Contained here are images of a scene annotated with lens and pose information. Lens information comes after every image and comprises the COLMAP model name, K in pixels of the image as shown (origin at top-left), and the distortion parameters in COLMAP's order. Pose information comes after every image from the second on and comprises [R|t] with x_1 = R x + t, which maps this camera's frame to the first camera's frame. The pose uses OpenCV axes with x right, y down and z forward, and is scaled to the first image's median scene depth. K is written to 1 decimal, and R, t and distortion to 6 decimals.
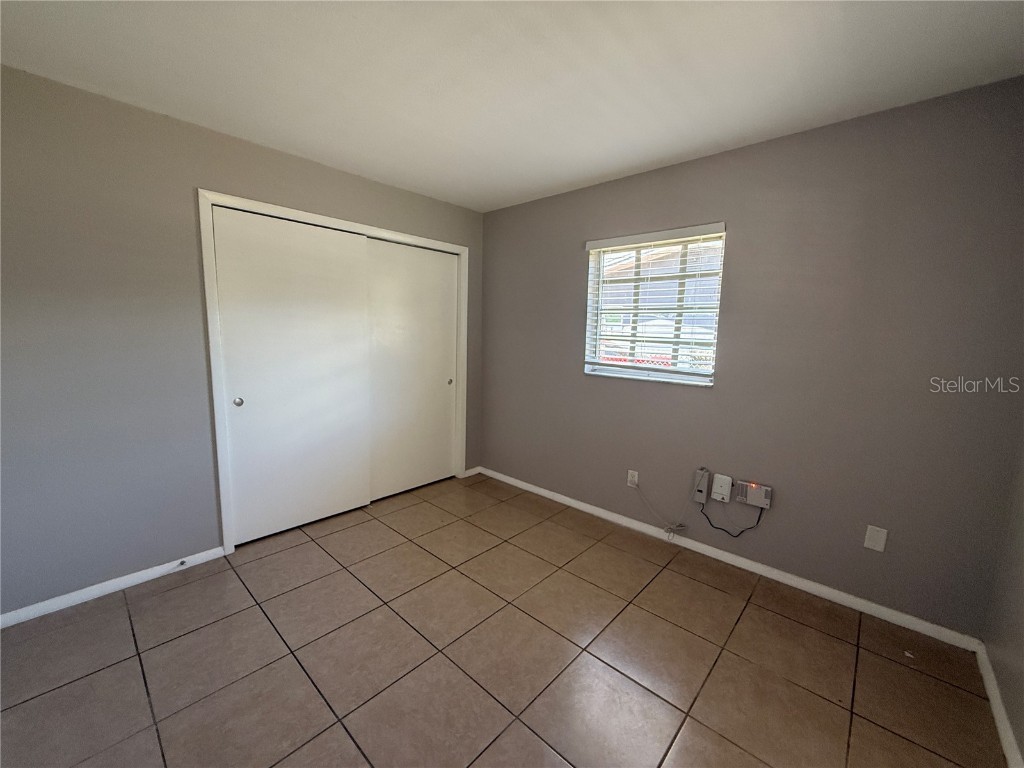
lens RADIAL K [[408.3, 0, 510.1], [0, 408.3, 384.7], [0, 0, 1]] dist [-0.000859, 0.000427]
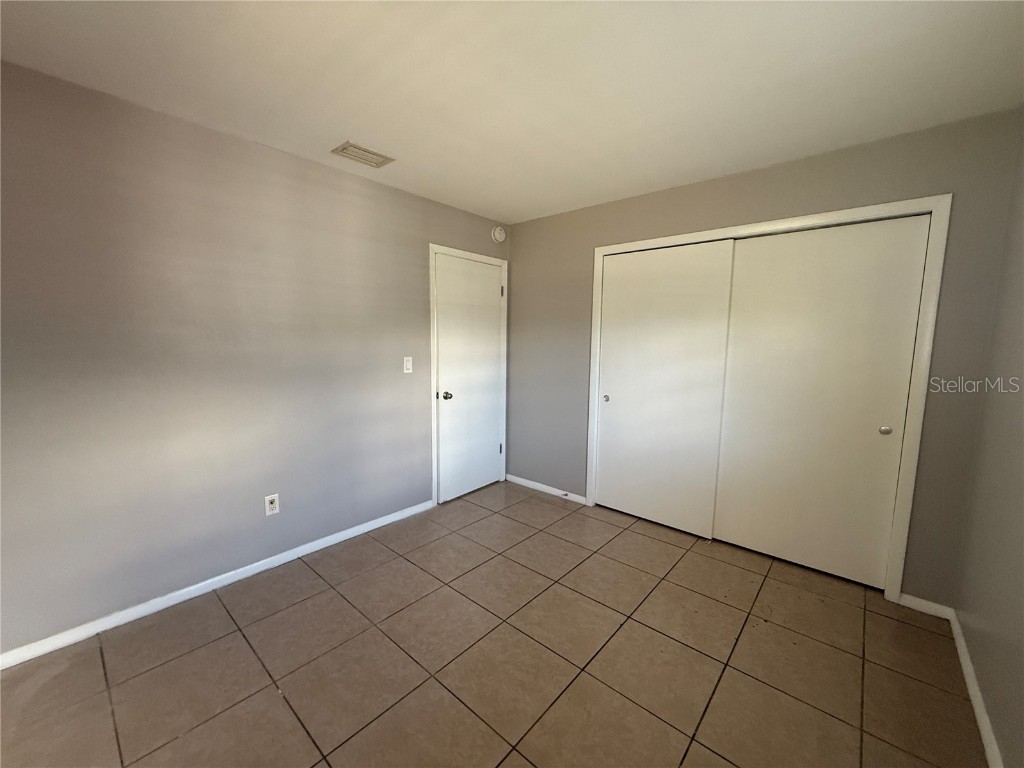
lens RADIAL K [[408.3, 0, 510.0], [0, 408.3, 383.7], [0, 0, 1]] dist [-0.000859, 0.000427]
pose [[0.025443, 0.085433, -0.996019, 0.598866], [-0.145383, 0.986065, 0.080866, -0.059998], [0.989048, 0.142747, 0.037509, 0.584504]]
